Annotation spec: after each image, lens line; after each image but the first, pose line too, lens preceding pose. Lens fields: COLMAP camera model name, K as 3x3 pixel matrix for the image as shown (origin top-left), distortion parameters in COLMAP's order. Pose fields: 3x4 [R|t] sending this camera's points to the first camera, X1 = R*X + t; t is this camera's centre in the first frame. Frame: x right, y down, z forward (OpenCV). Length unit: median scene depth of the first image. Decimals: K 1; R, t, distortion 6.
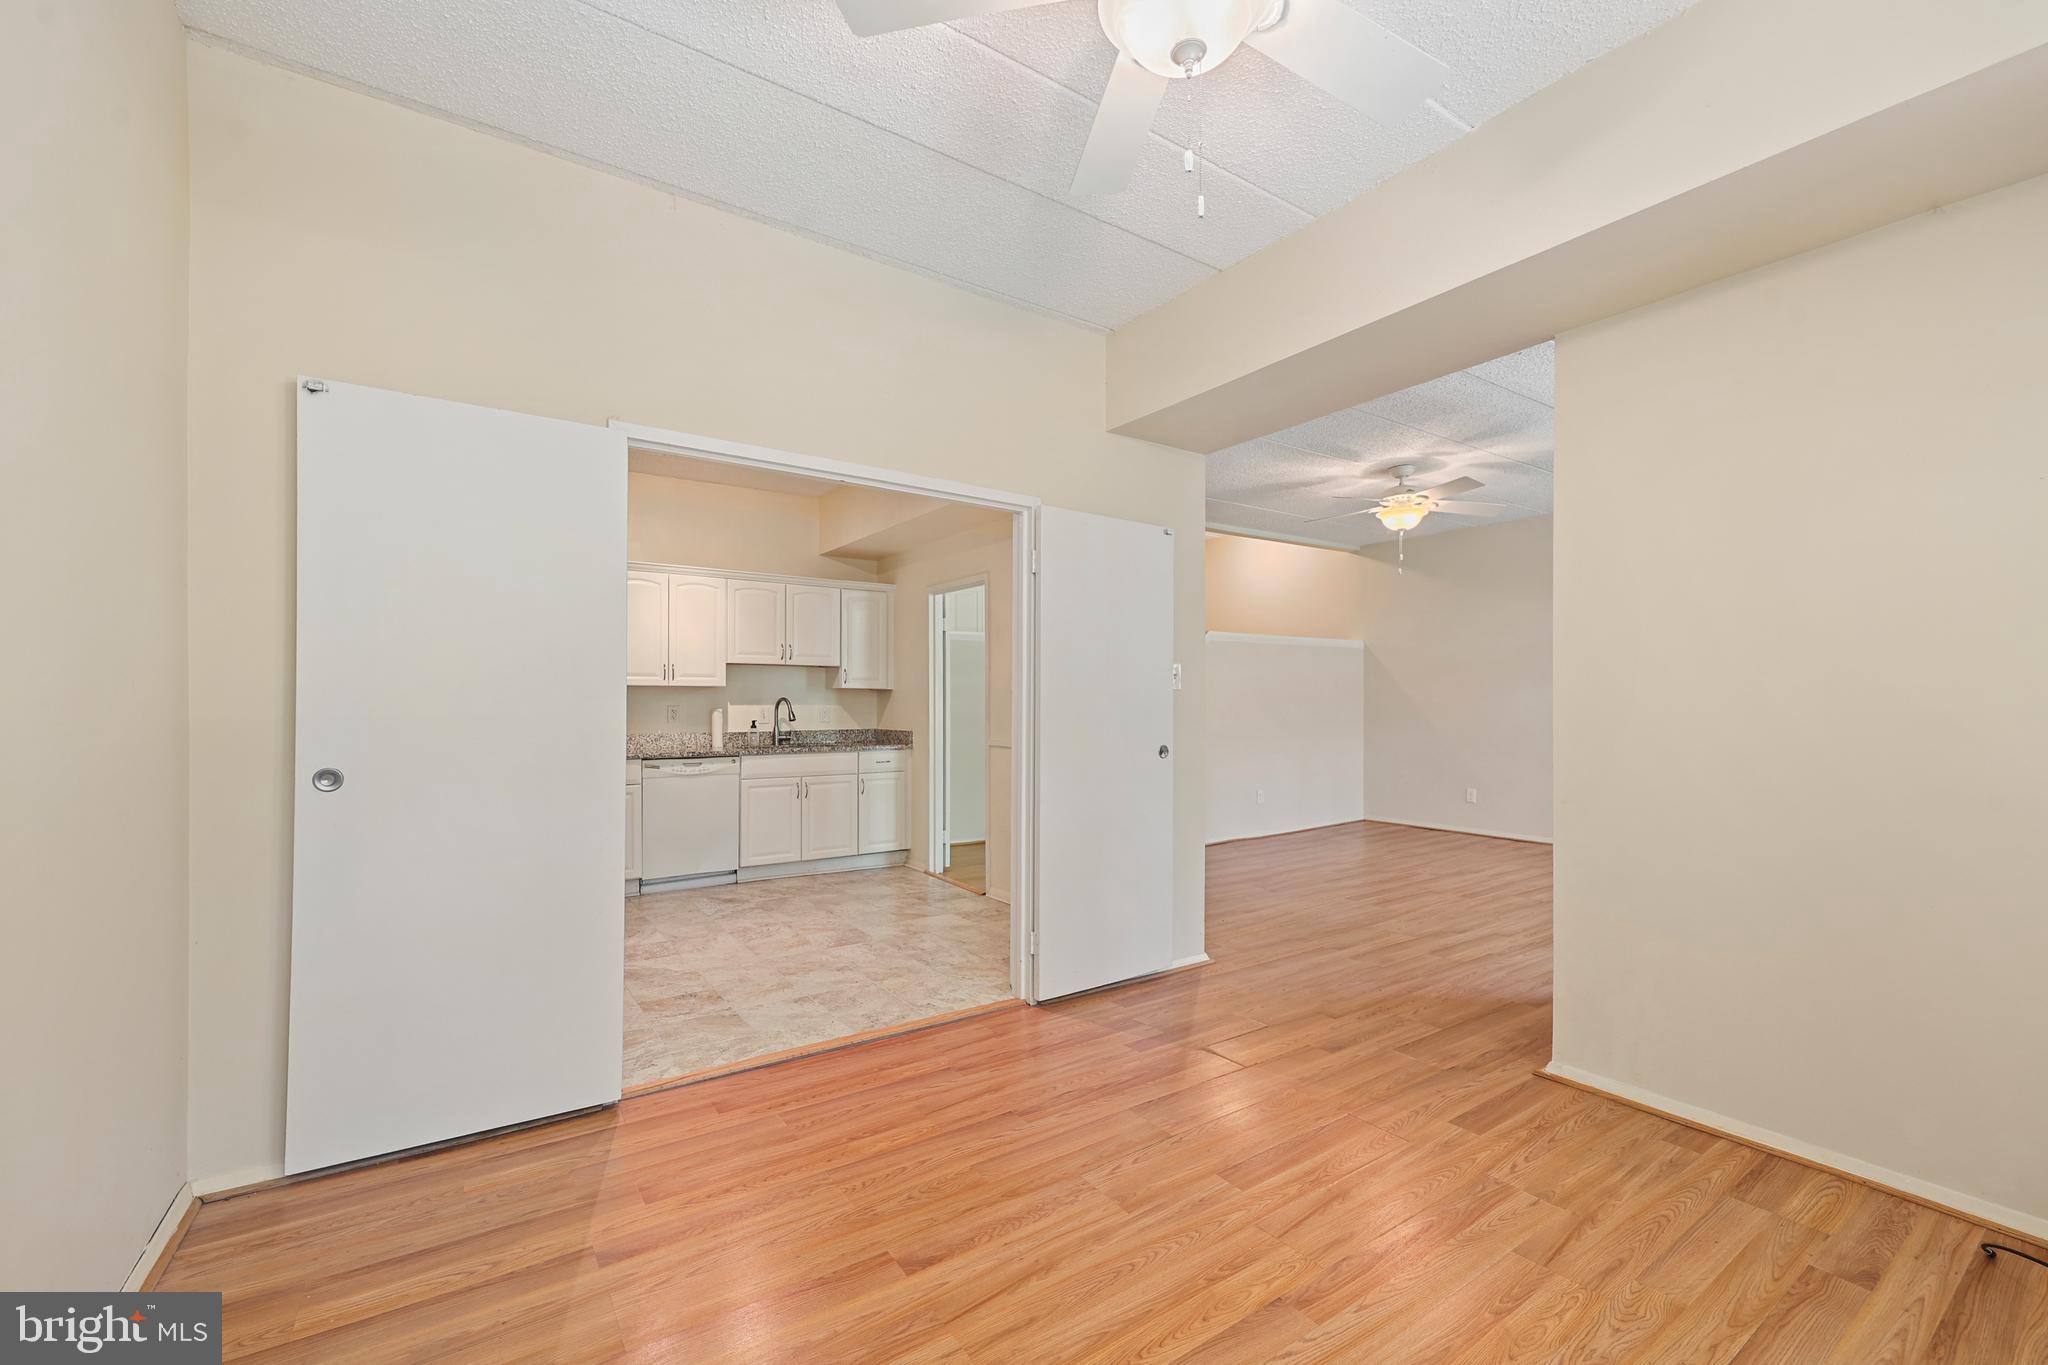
lens RADIAL K [[843.3, 0, 1032.6], [0, 843.3, 703.9], [0, 0, 1]] dist [0.001186, 0.000065]
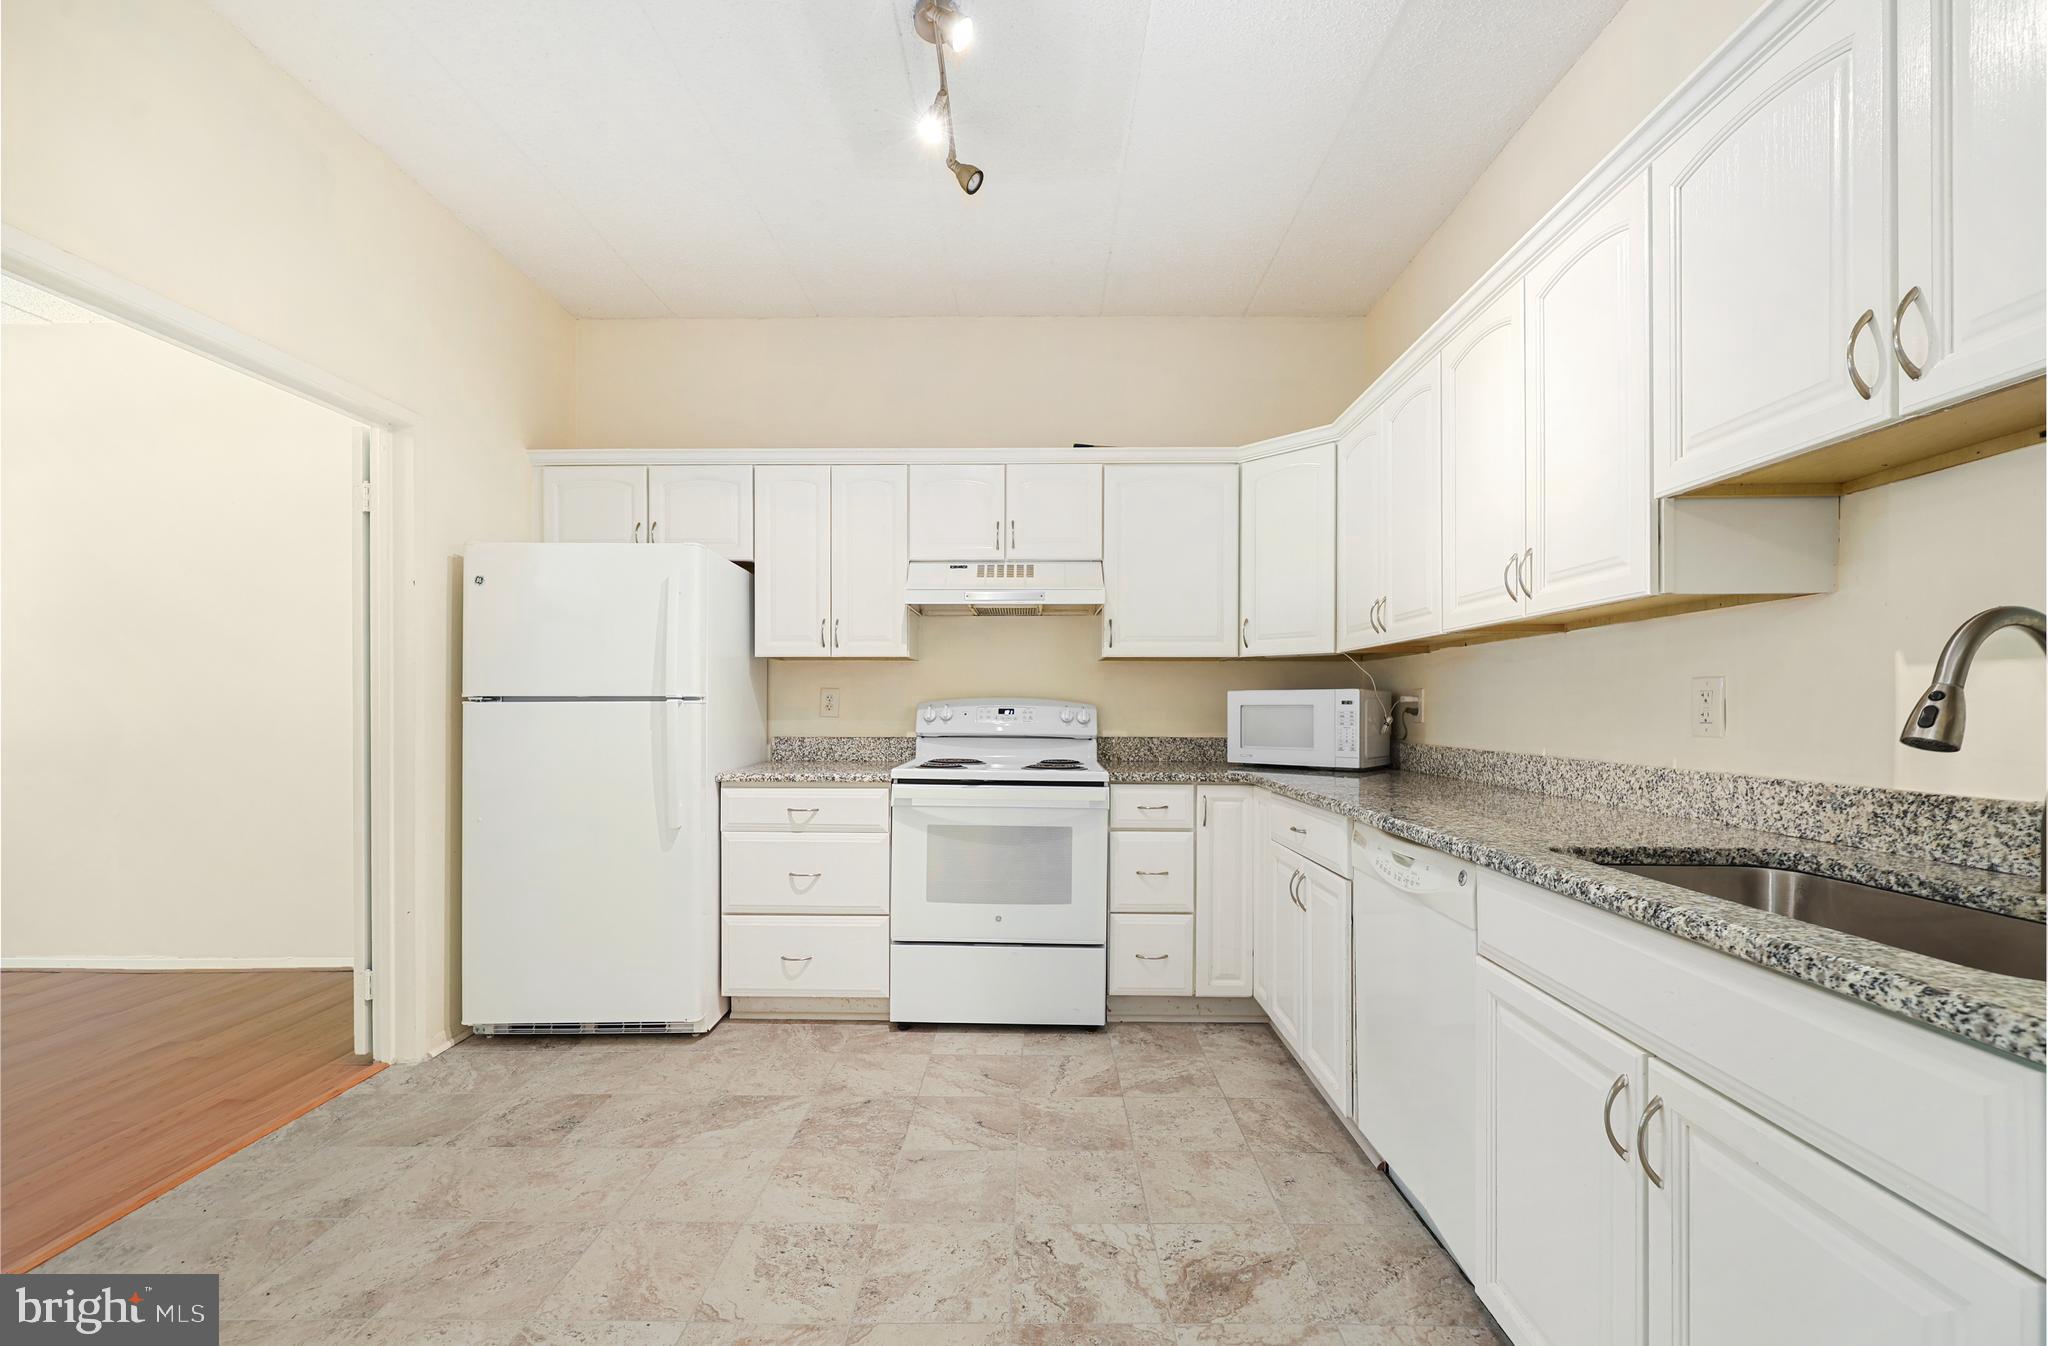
lens RADIAL K [[843.3, 0, 1028.4], [0, 843.3, 704.0], [0, 0, 1]] dist [0.001186, 0.000065]
pose [[-0.587256, -0.001674, -0.809400, -0.072535], [0.001768, 0.999993, -0.003351, 0.016809], [0.809400, -0.003398, -0.587249, 1.394273]]
